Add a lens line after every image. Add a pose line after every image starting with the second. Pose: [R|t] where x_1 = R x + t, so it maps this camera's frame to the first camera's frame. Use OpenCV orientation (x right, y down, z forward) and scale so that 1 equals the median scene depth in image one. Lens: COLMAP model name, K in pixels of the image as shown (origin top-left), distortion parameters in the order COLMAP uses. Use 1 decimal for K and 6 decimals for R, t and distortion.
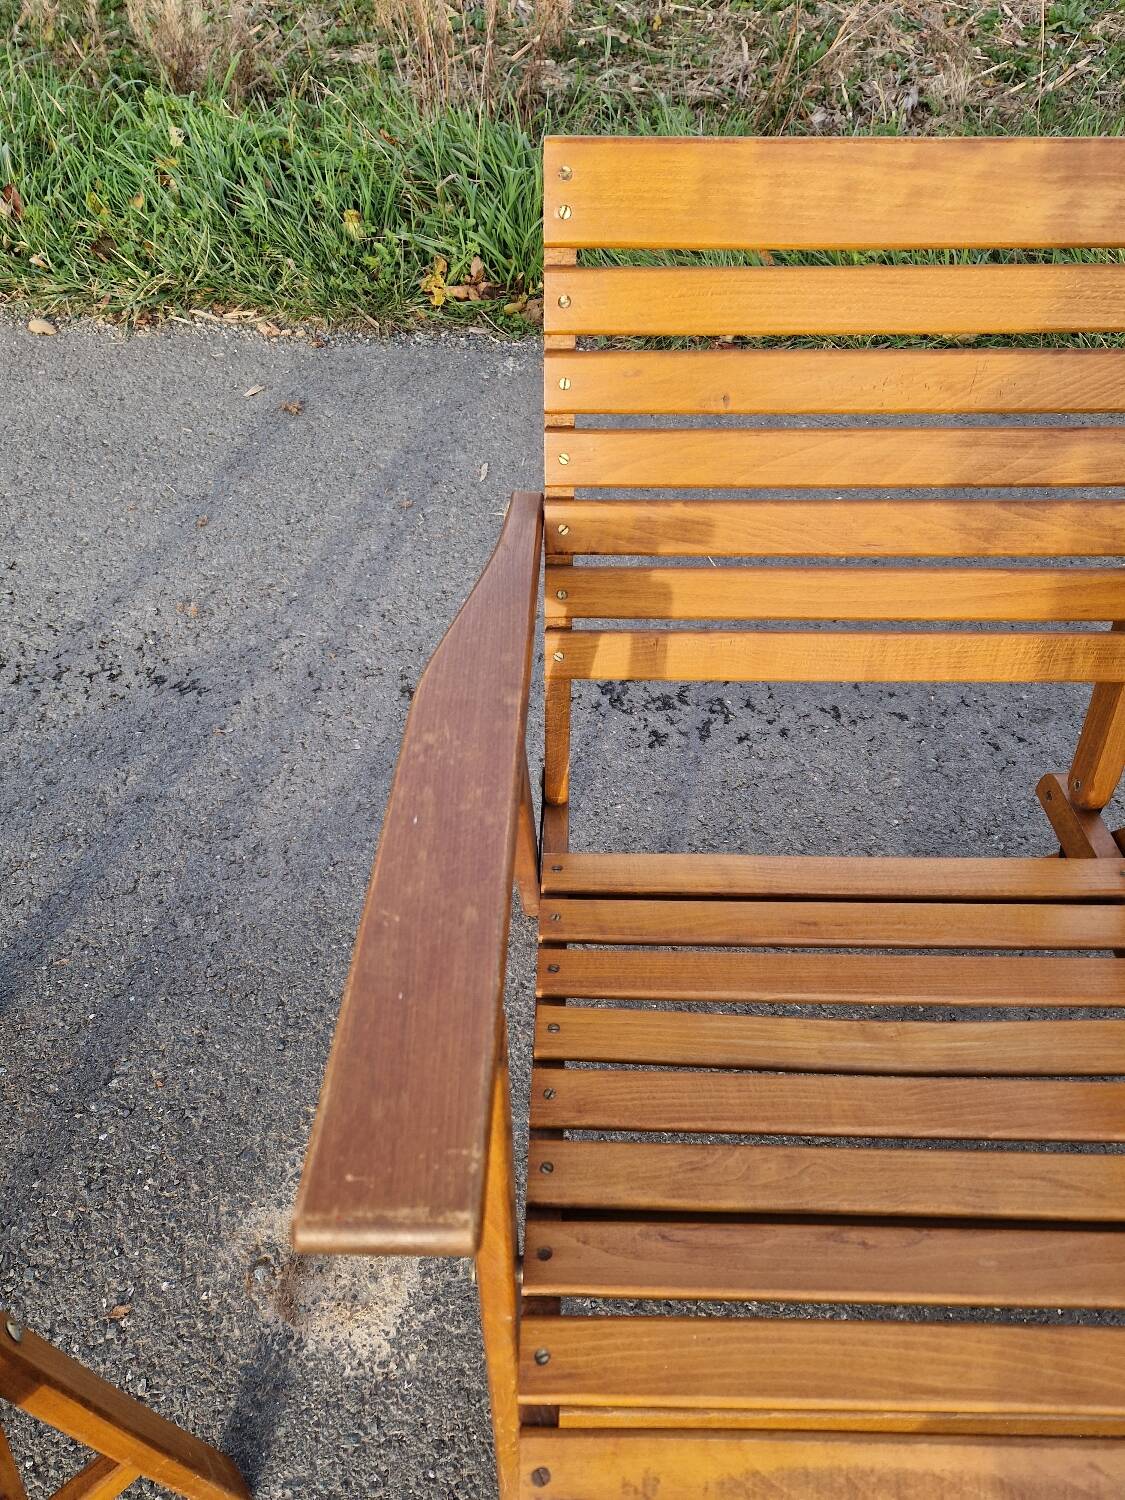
lens RADIAL K [[1012.2, 0, 560.5], [0, 1012.2, 753.0], [0, 0, 1]] dist [0.043581, -0.021014]
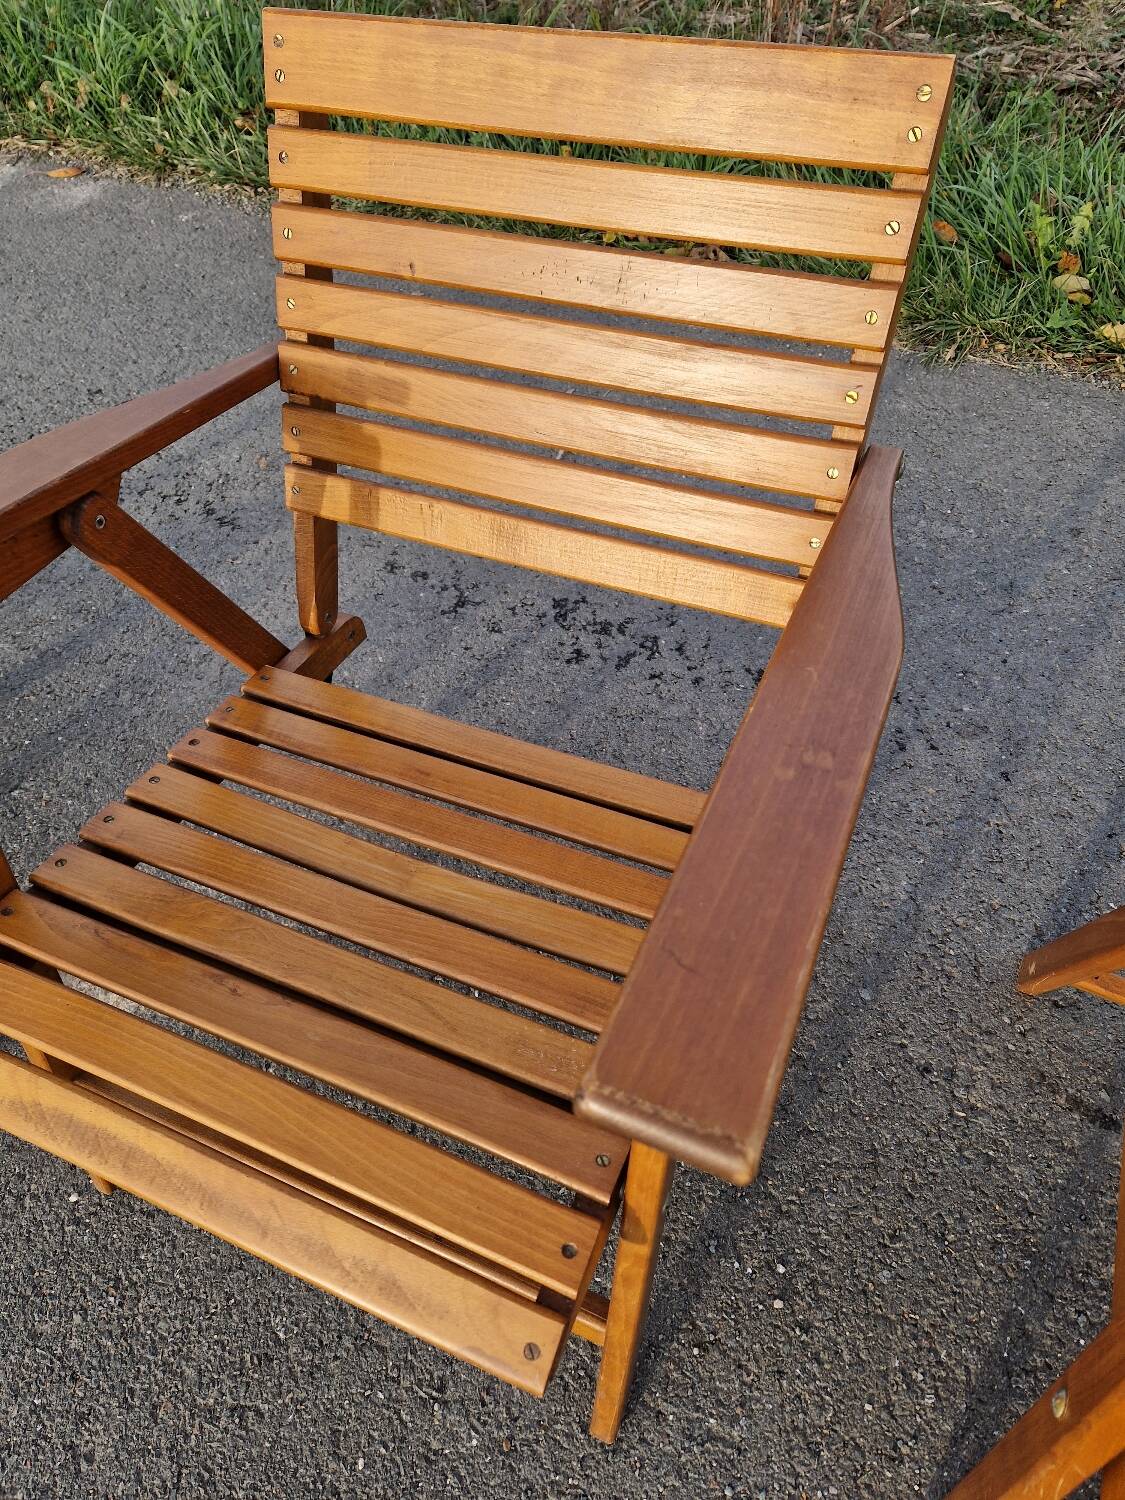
lens RADIAL K [[1012.2, 0, 558.7], [0, 1012.2, 748.6], [0, 0, 1]] dist [0.043581, -0.021014]
pose [[0.921171, 0.262636, -0.287169, 0.673182], [-0.259619, 0.964454, 0.049266, 0.051661], [0.289900, 0.029172, 0.956612, 0.006148]]
